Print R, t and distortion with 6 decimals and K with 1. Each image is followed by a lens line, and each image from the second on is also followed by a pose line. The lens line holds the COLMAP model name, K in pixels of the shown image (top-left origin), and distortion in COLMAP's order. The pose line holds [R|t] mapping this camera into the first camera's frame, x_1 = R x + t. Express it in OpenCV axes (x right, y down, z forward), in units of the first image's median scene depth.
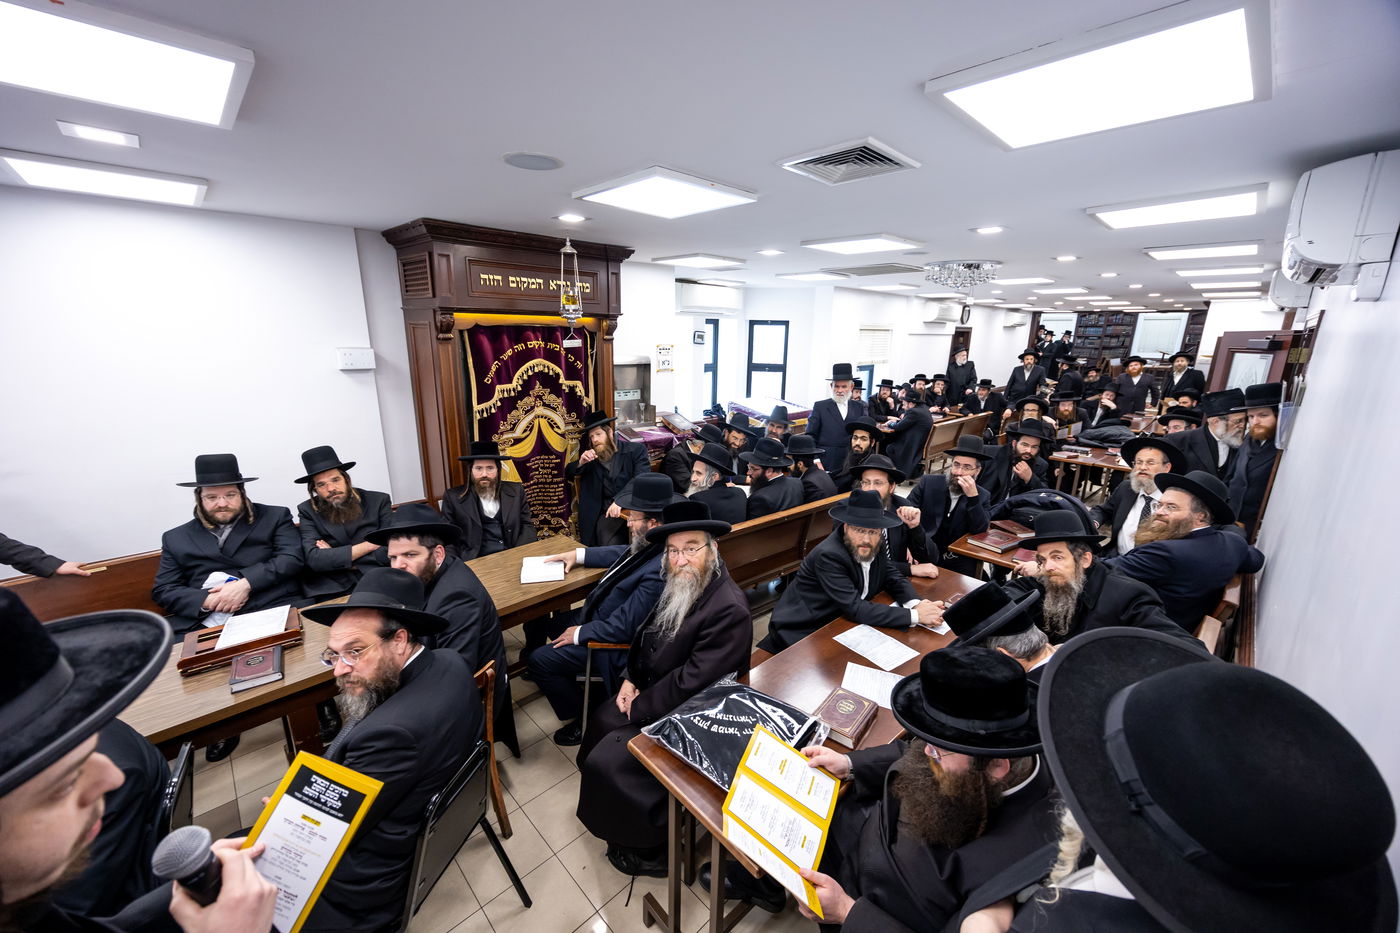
lens RADIAL K [[537.4, 0, 700.0], [0, 537.4, 466.5], [0, 0, 1]] dist [0.001305, -0.000212]
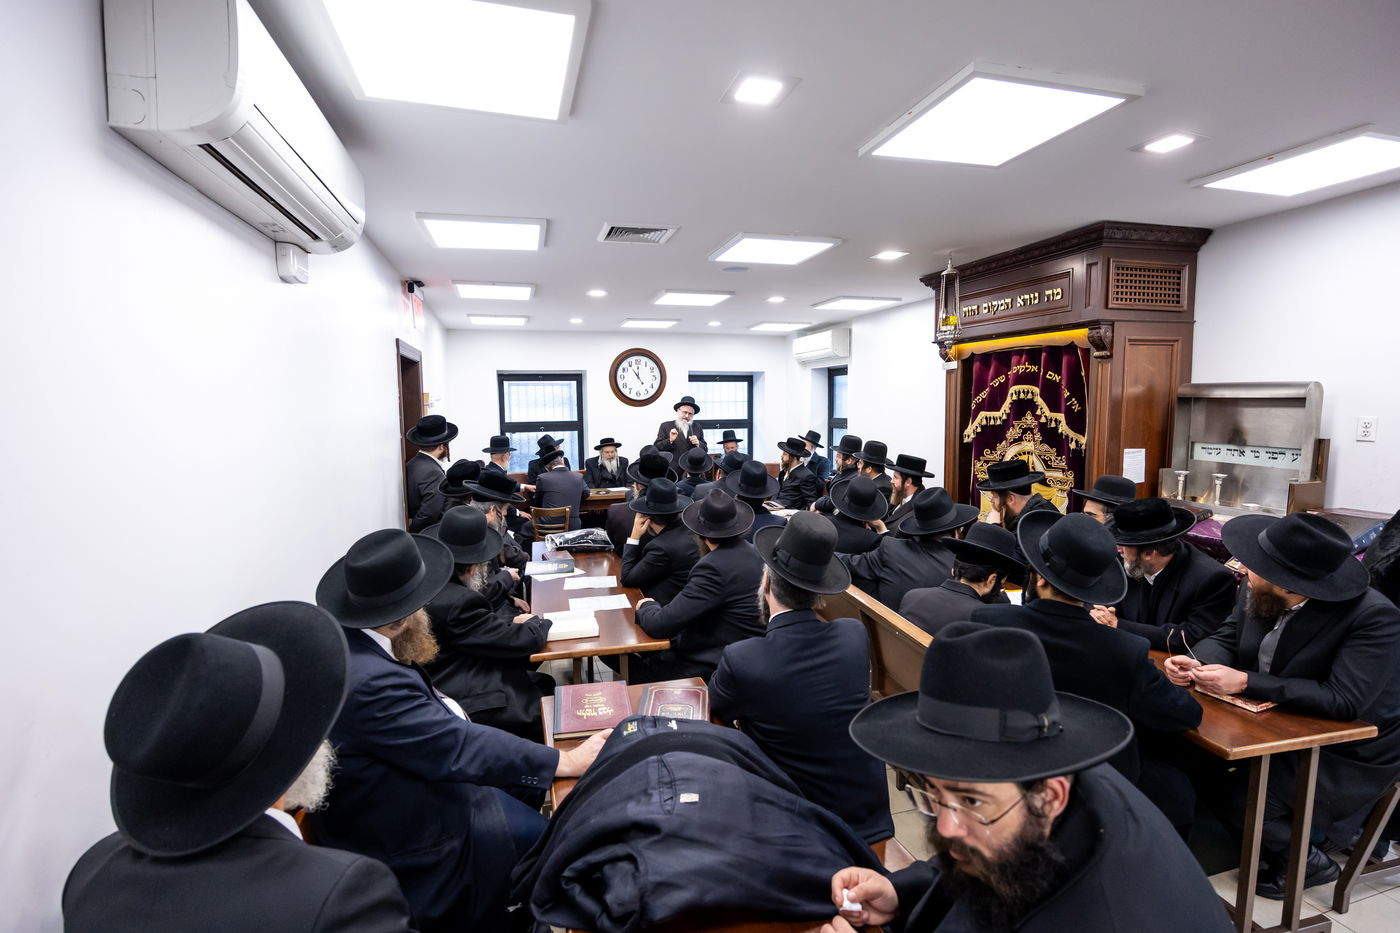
lens RADIAL K [[647.4, 0, 700.0], [0, 647.4, 466.5], [0, 0, 1]] dist [-0.013826, 0.000571]
pose [[-0.476264, 0.109120, -0.872506, 0.923868], [-0.168041, 0.962686, 0.212125, -0.219050], [0.863096, 0.247644, -0.440156, 1.098163]]
